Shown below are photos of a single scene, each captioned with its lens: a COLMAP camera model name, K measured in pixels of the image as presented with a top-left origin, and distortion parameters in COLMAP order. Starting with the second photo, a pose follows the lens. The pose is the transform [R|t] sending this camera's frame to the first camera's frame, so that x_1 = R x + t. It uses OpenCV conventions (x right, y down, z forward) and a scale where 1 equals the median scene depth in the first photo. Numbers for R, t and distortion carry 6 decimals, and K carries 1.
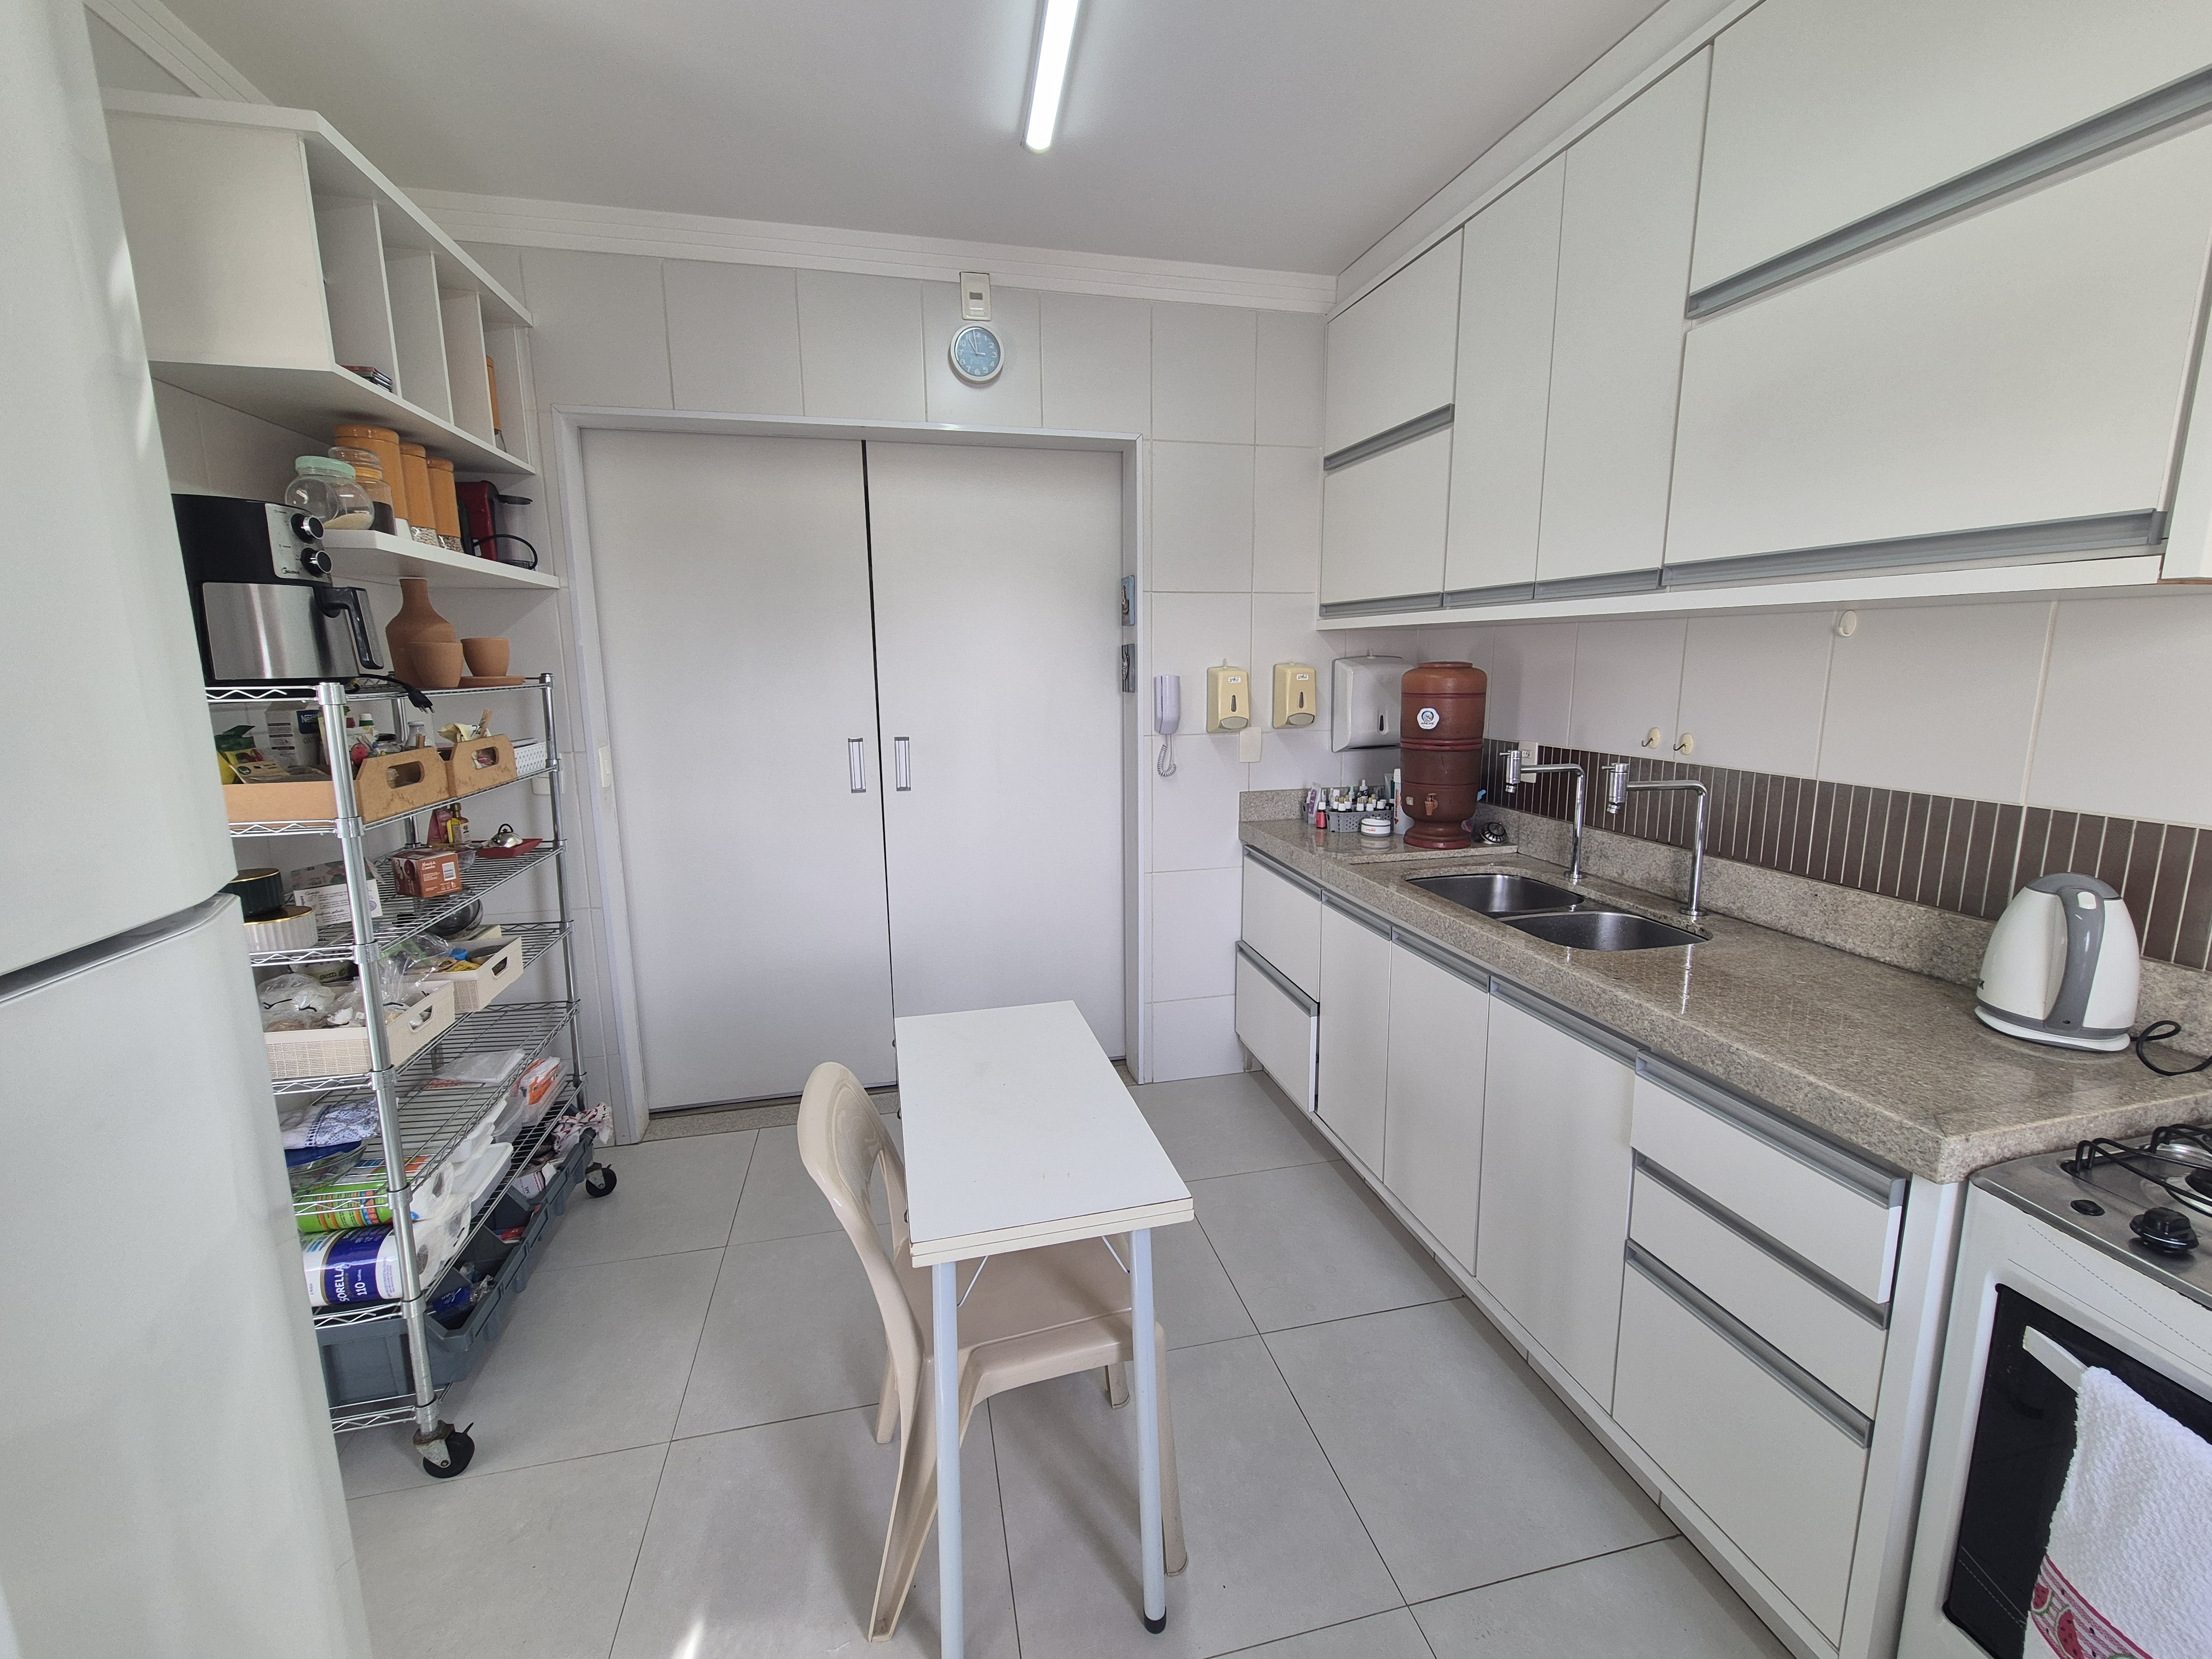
lens RADIAL K [[906.6, 0, 1107.5], [0, 906.6, 814.0], [0, 0, 1]] dist [0.001729, -0.000823]
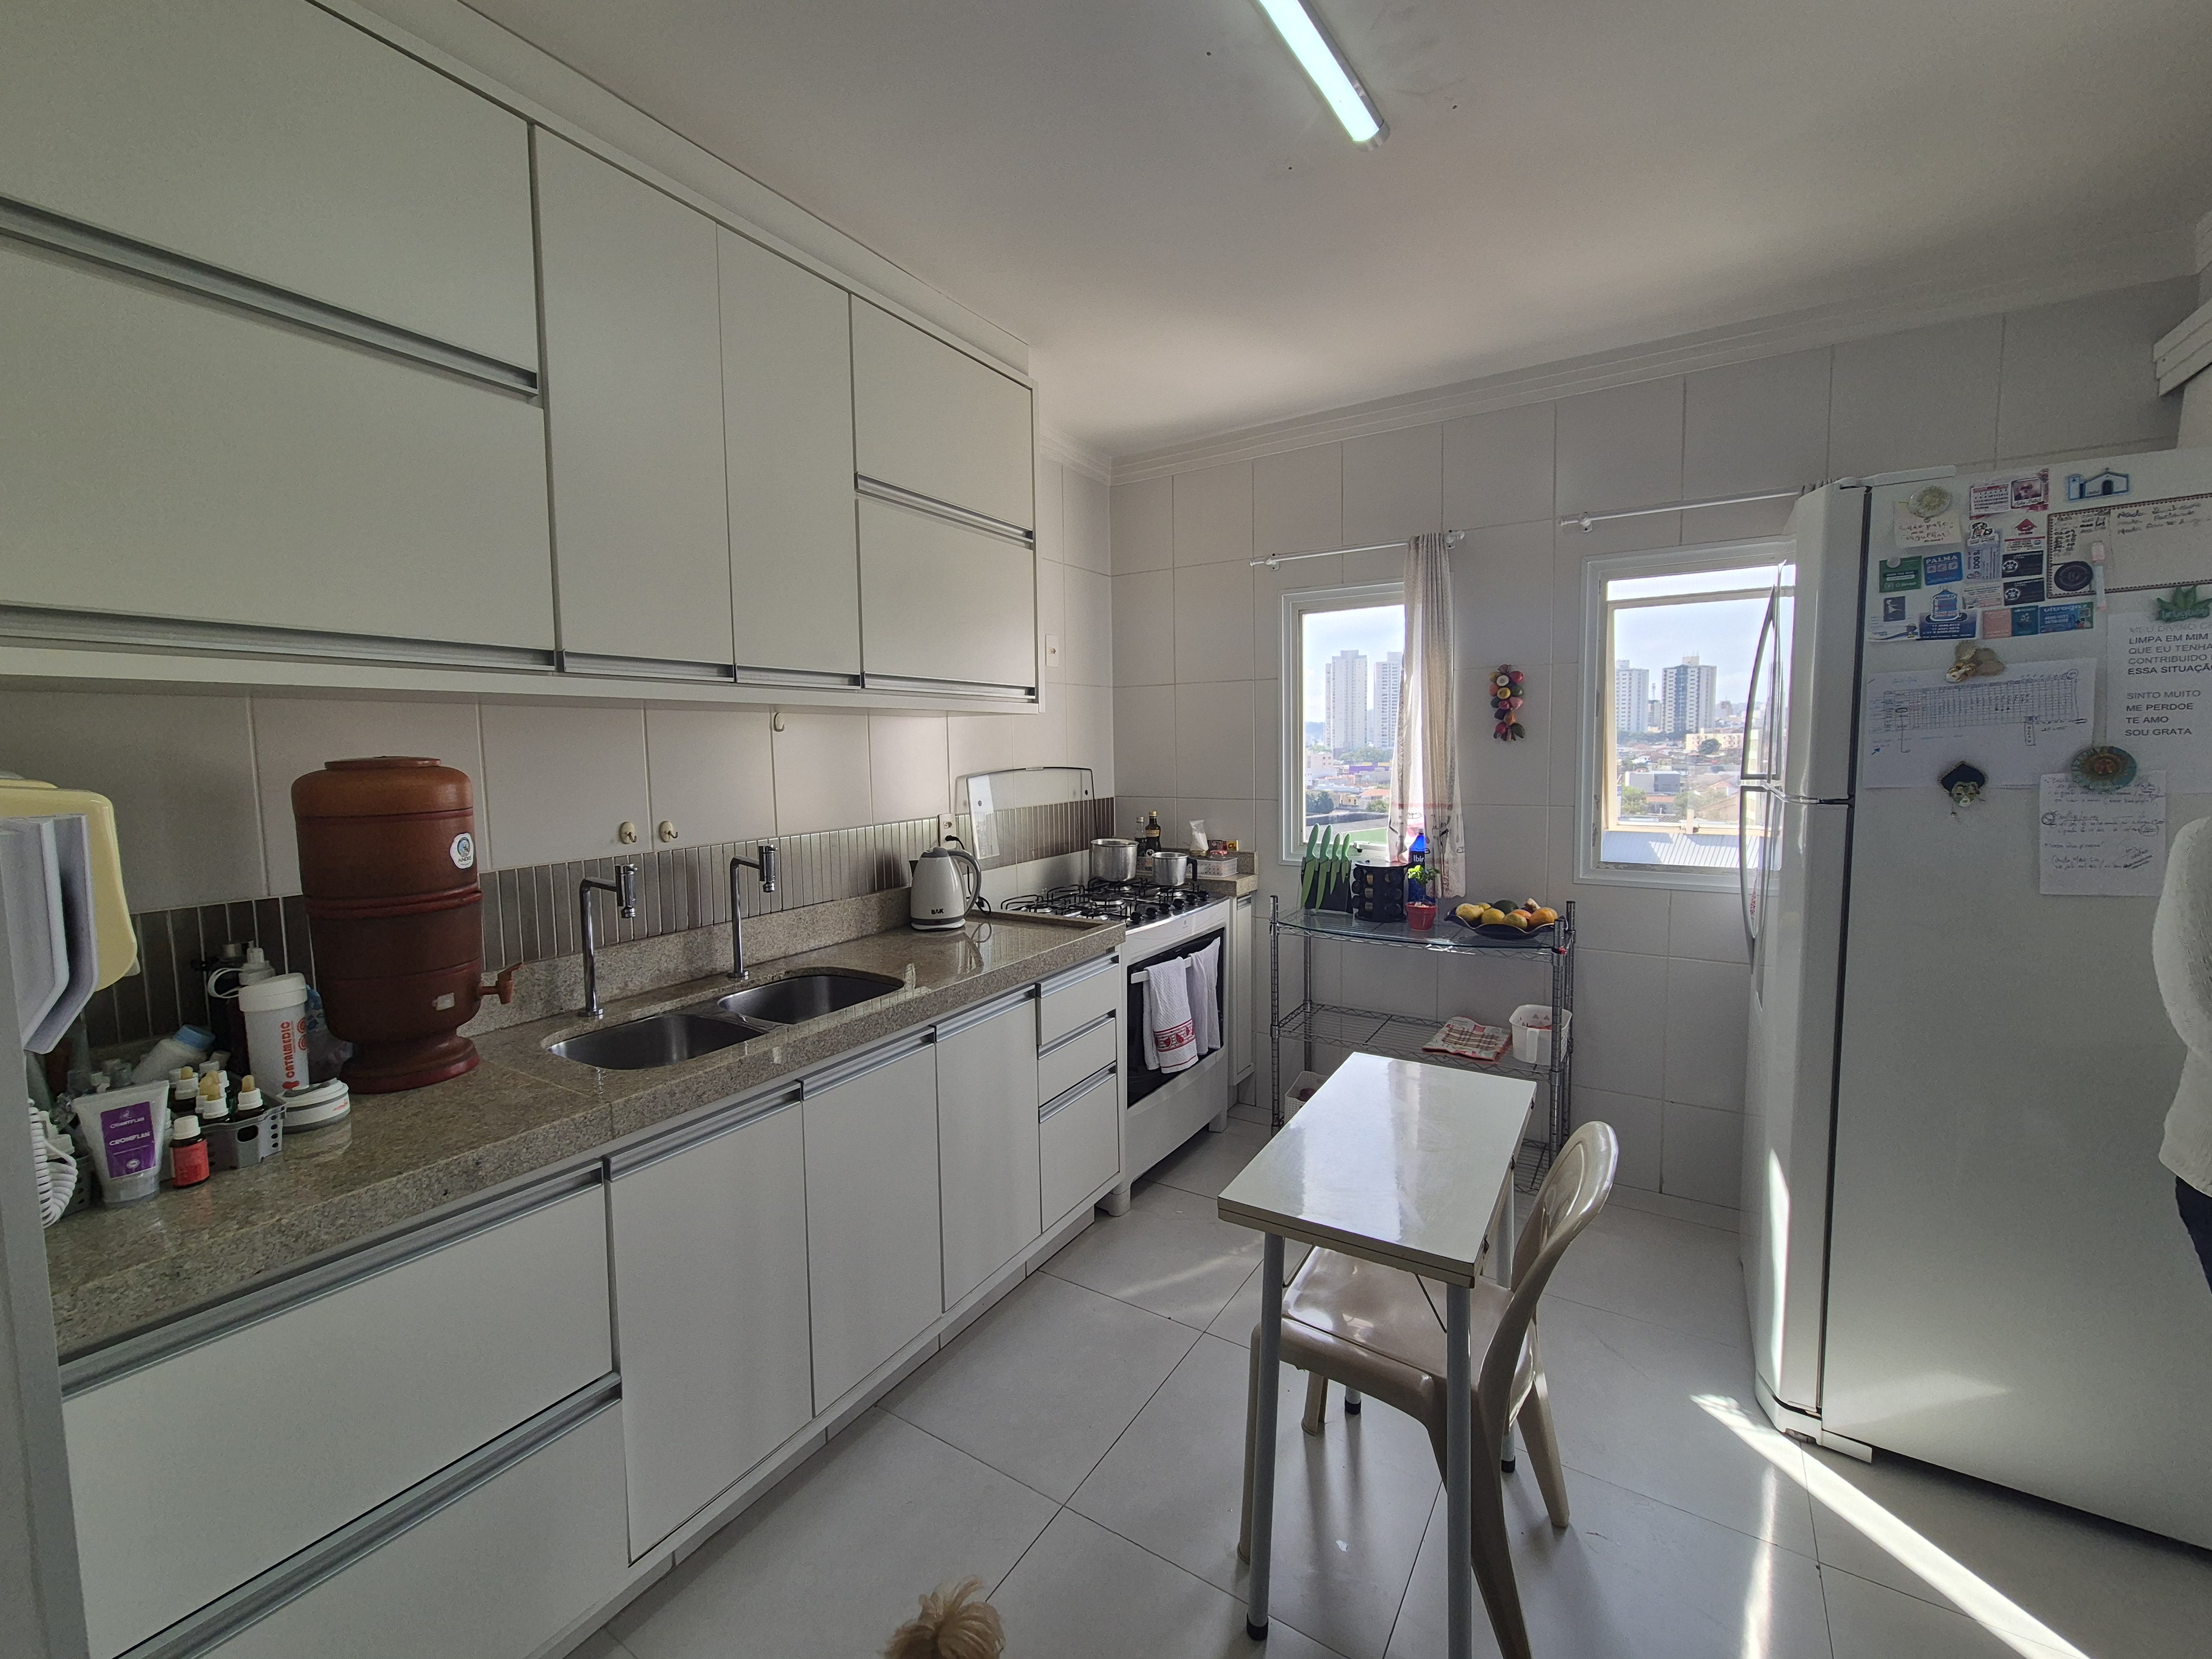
lens RADIAL K [[912.1, 0, 1106.2], [0, 912.1, 811.4], [0, 0, 1]] dist [-0.000017, -0.000205]
pose [[-0.698350, -0.035475, 0.714876, -0.459373], [0.142374, 0.971927, 0.187314, -0.230609], [-0.701453, 0.232591, -0.673695, 1.397303]]
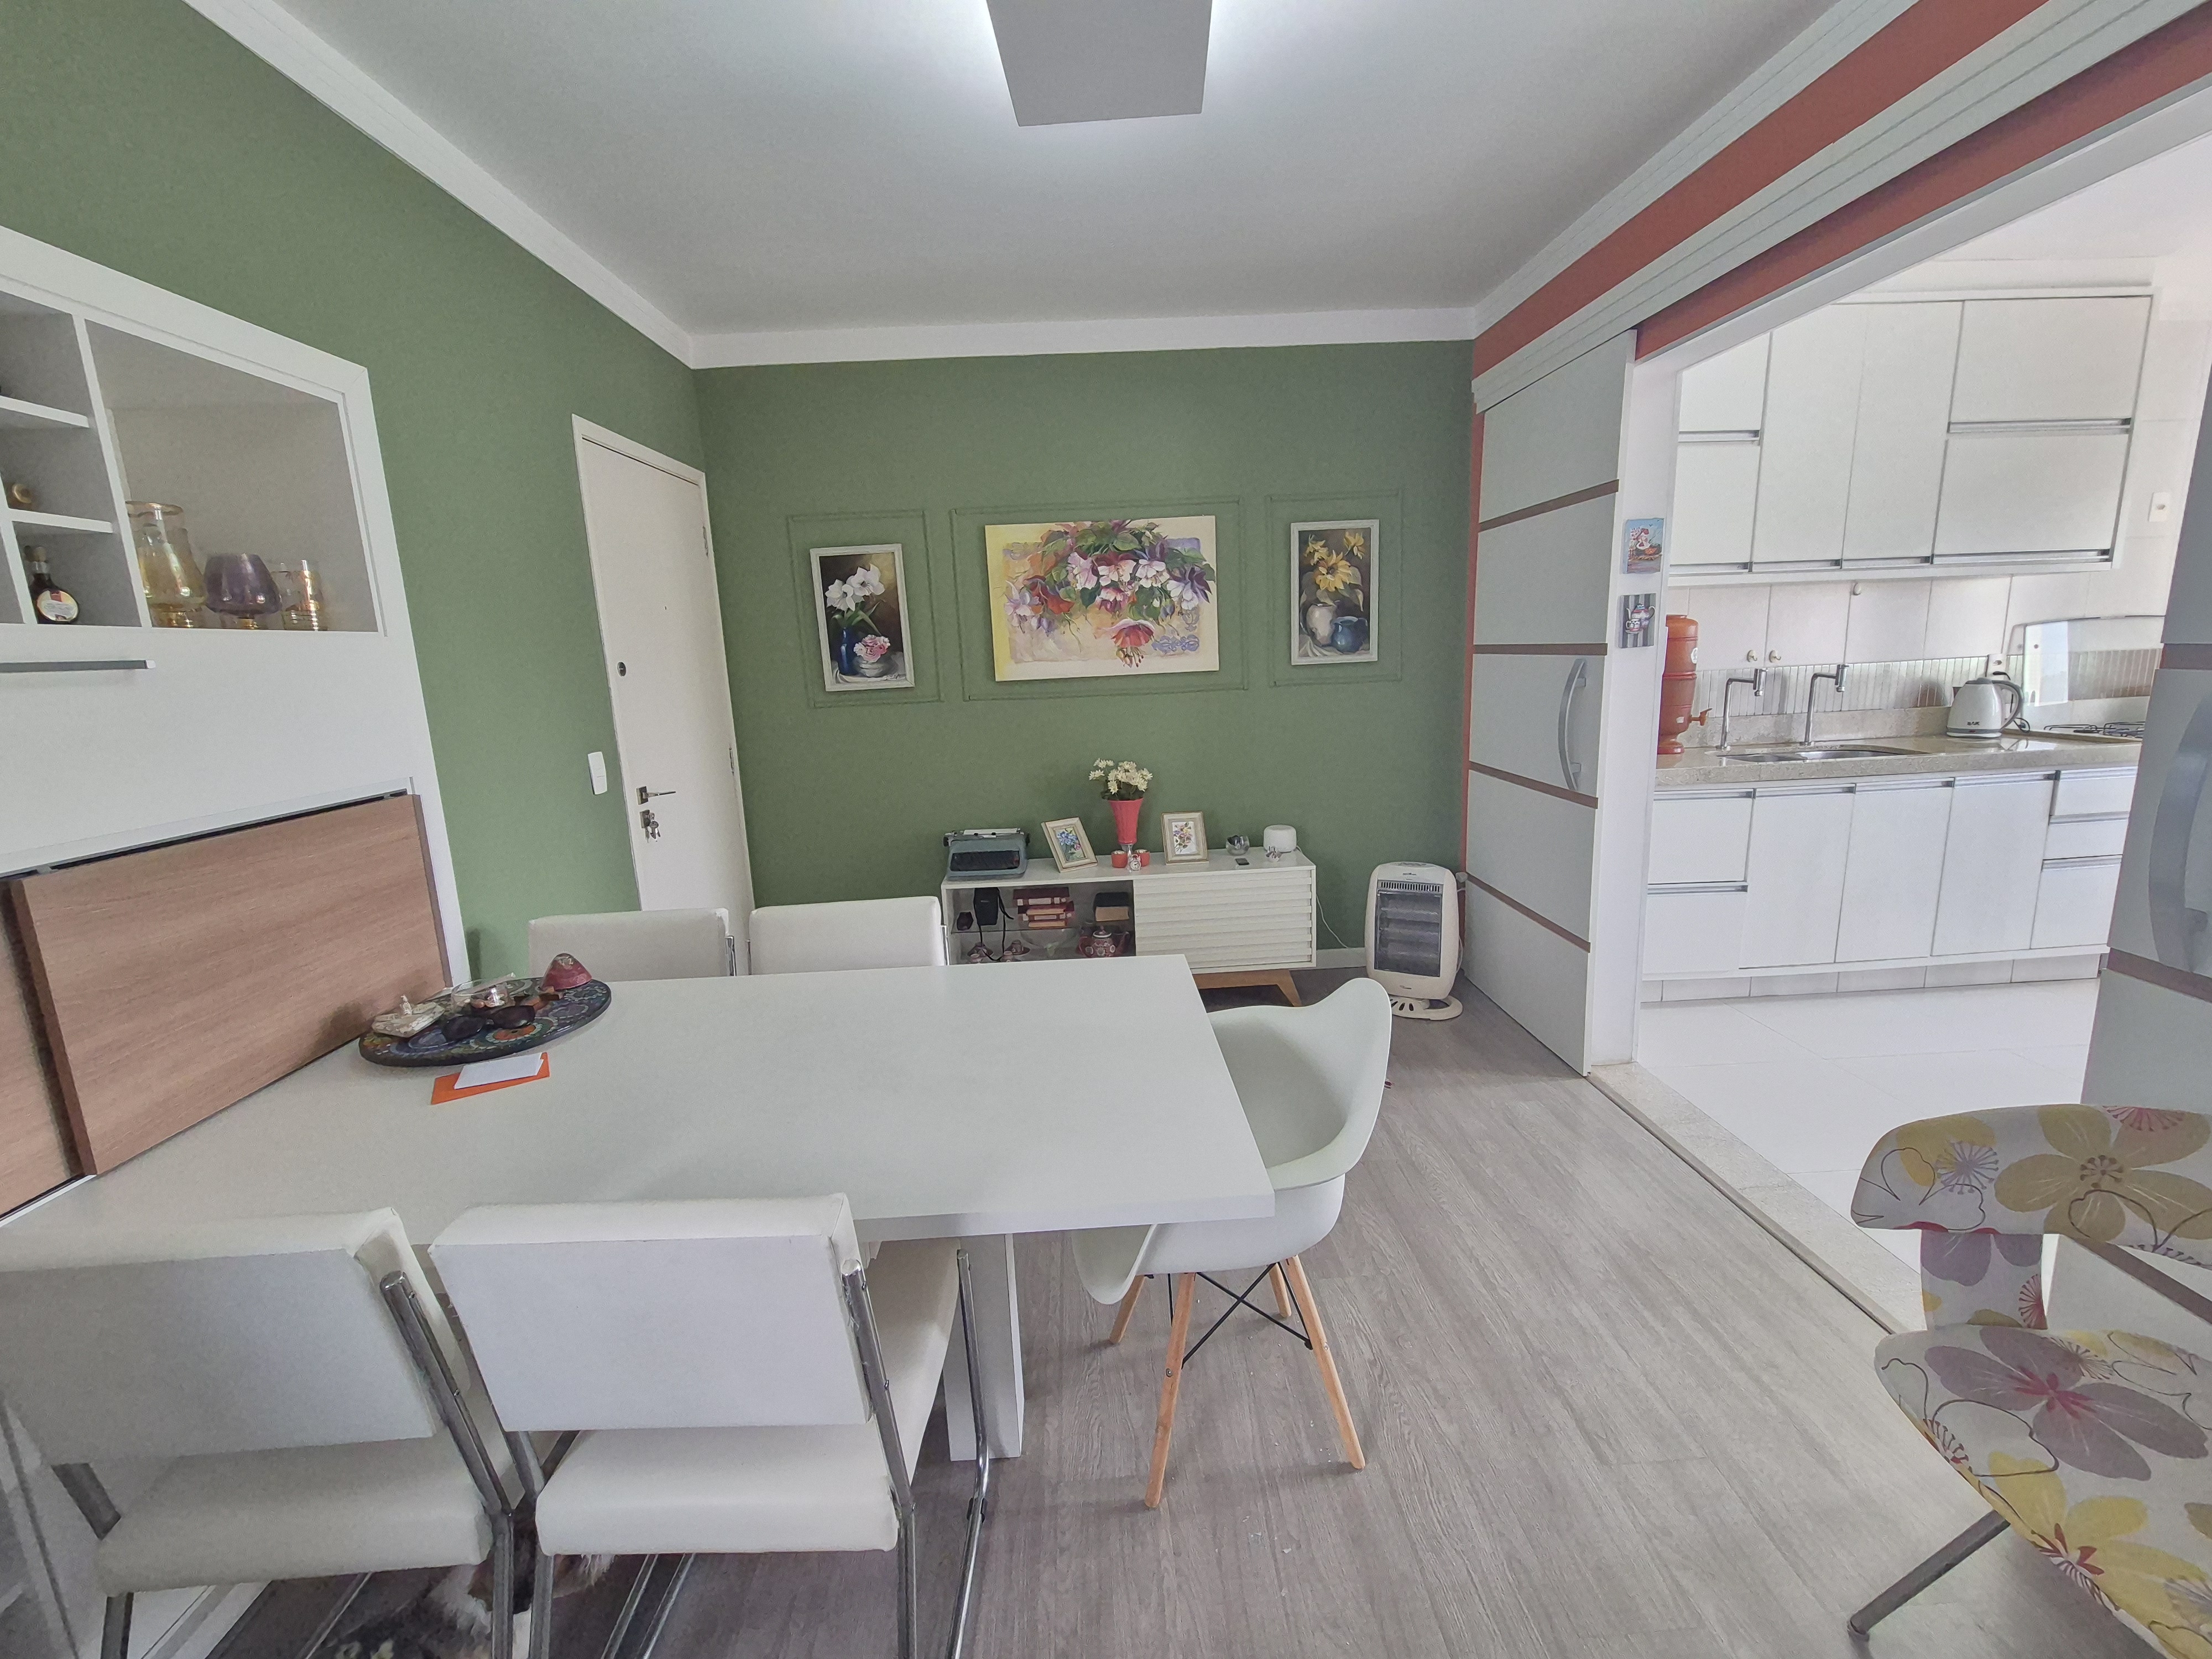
lens RADIAL K [[908.3, 0, 1107.4], [0, 908.3, 813.0], [0, 0, 1]] dist [0.000131, -0.000168]
pose [[0.196018, -0.181429, 0.963670, -1.484304], [0.206243, 0.968381, 0.140364, -0.316210], [-0.958666, 0.171237, 0.227238, 1.997701]]
